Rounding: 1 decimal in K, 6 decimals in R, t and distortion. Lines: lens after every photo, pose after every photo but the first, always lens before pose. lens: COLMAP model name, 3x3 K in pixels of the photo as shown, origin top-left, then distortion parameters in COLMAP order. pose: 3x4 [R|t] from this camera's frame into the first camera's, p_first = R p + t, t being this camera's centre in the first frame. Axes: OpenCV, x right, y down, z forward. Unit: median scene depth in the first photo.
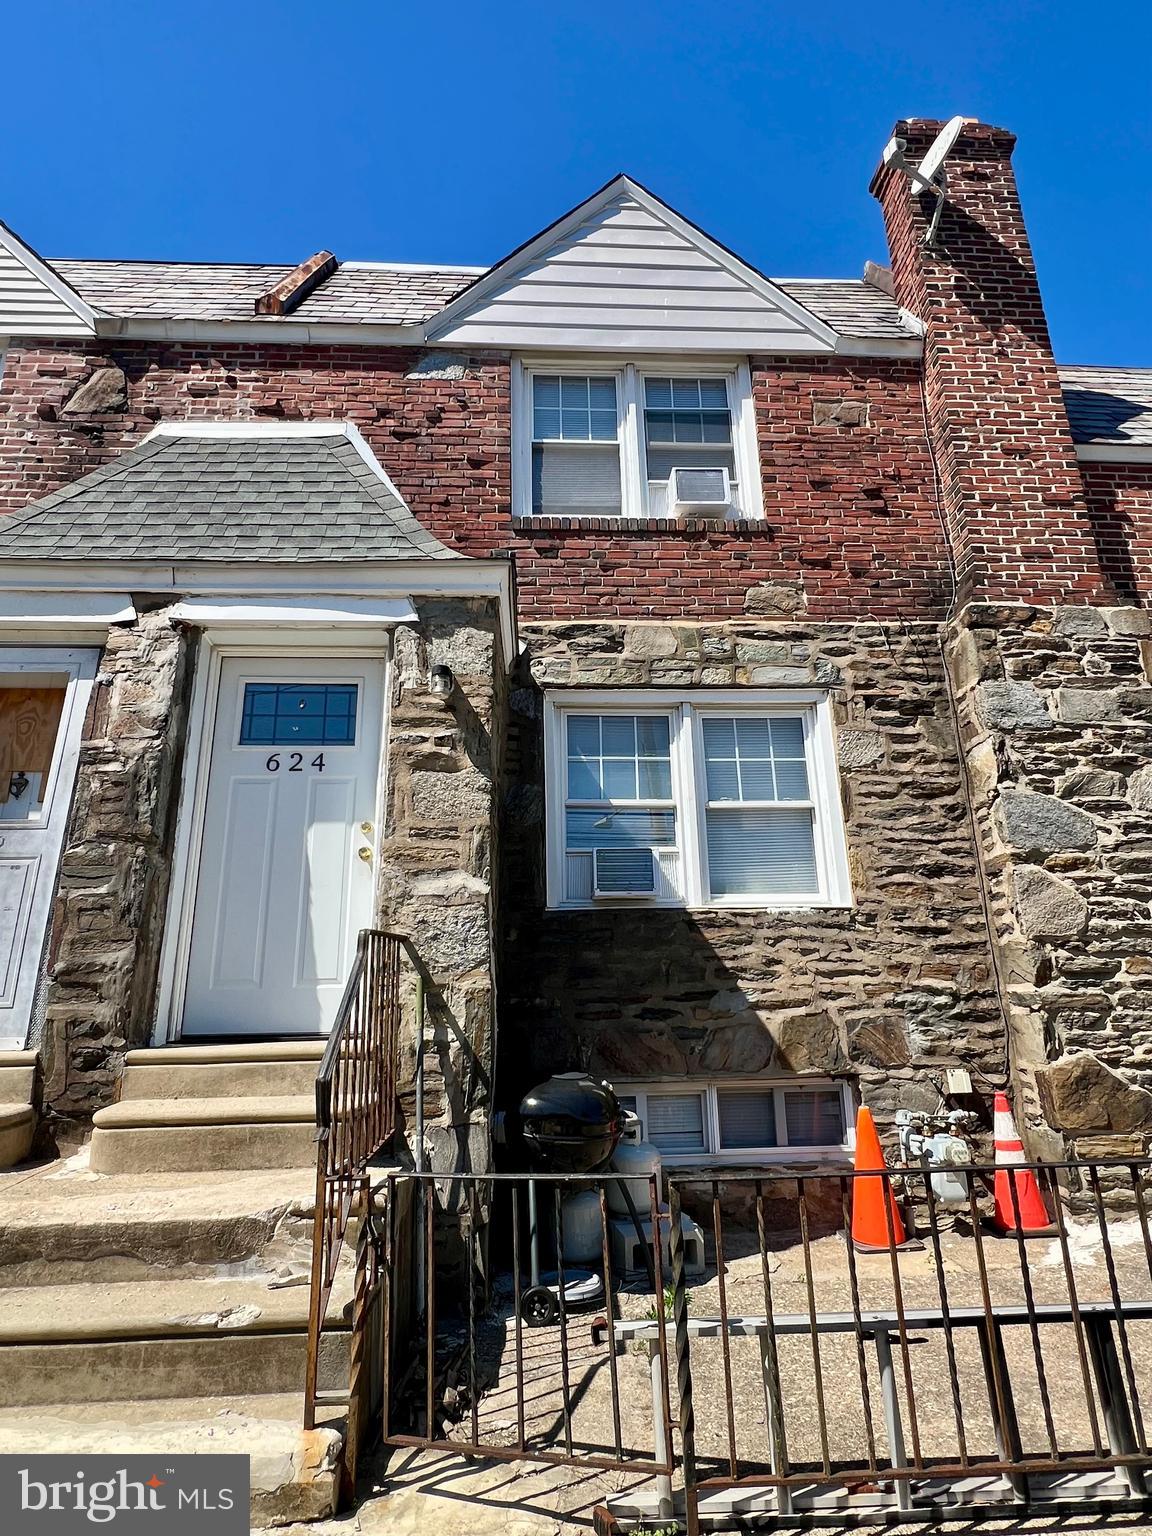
lens RADIAL K [[843.3, 0, 576.0], [0, 843.3, 768.0], [0, 0, 1]] dist [-0.005174, -0.000522]
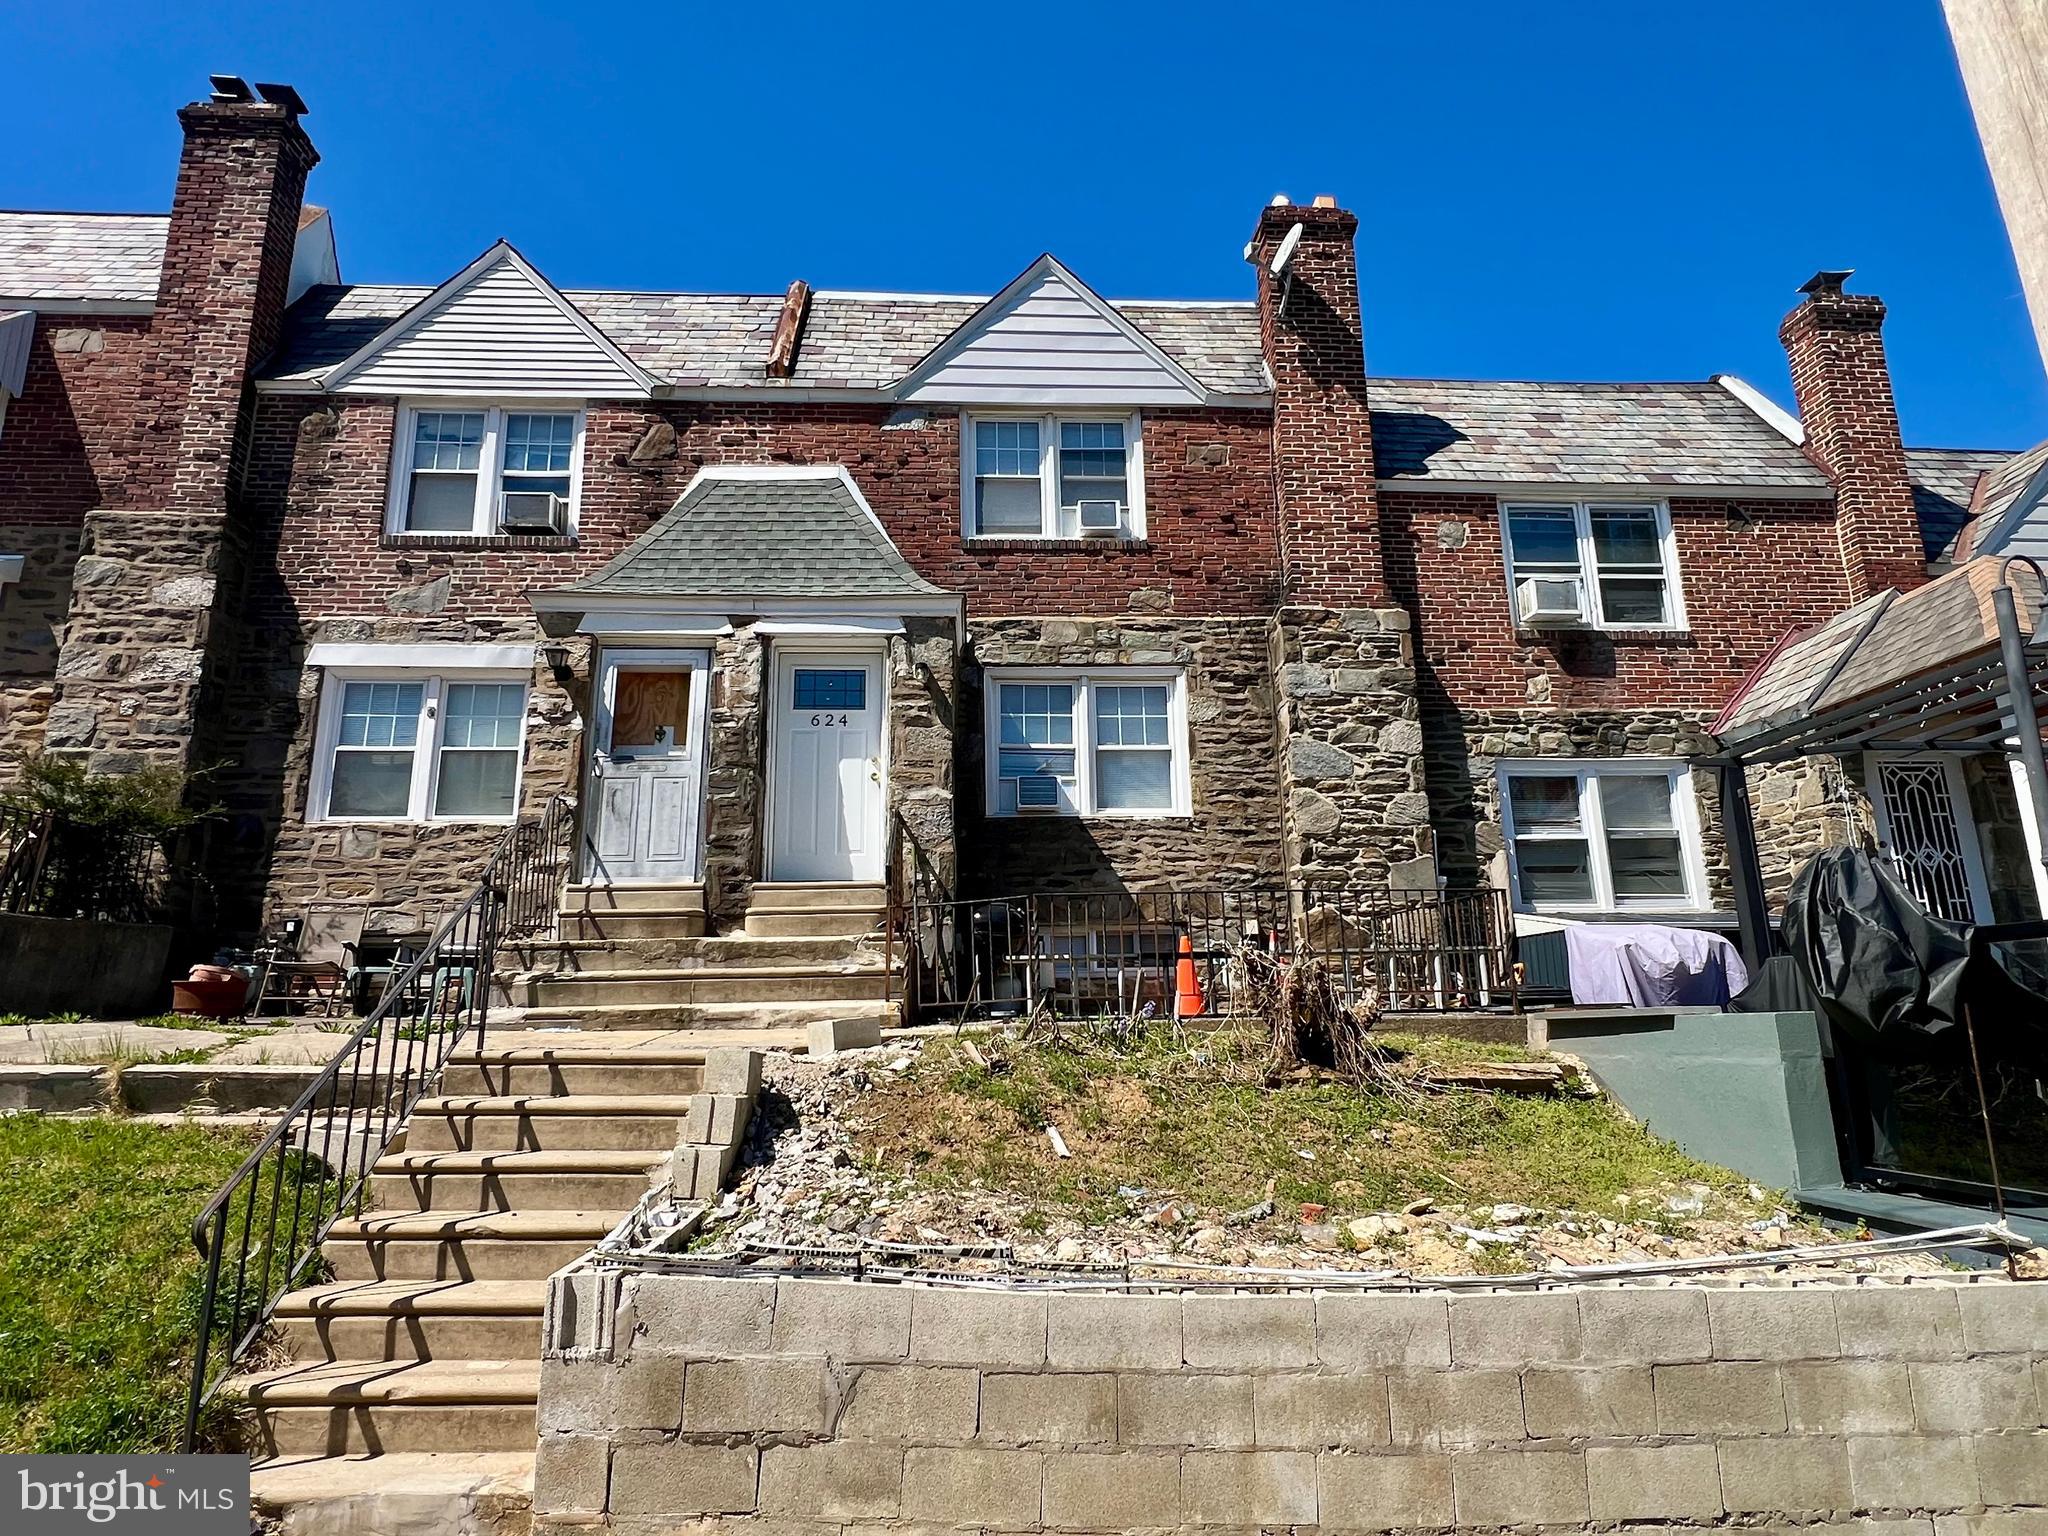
lens RADIAL K [[1124.3, 0, 1024.0], [0, 1124.3, 768.0], [0, 0, 1]] dist [-0.005174, -0.000522]
pose [[0.999993, 0.002653, -0.002566, 0.036401], [-0.002497, 0.998235, 0.059329, -0.036955], [0.002719, -0.059322, 0.998235, -0.956712]]
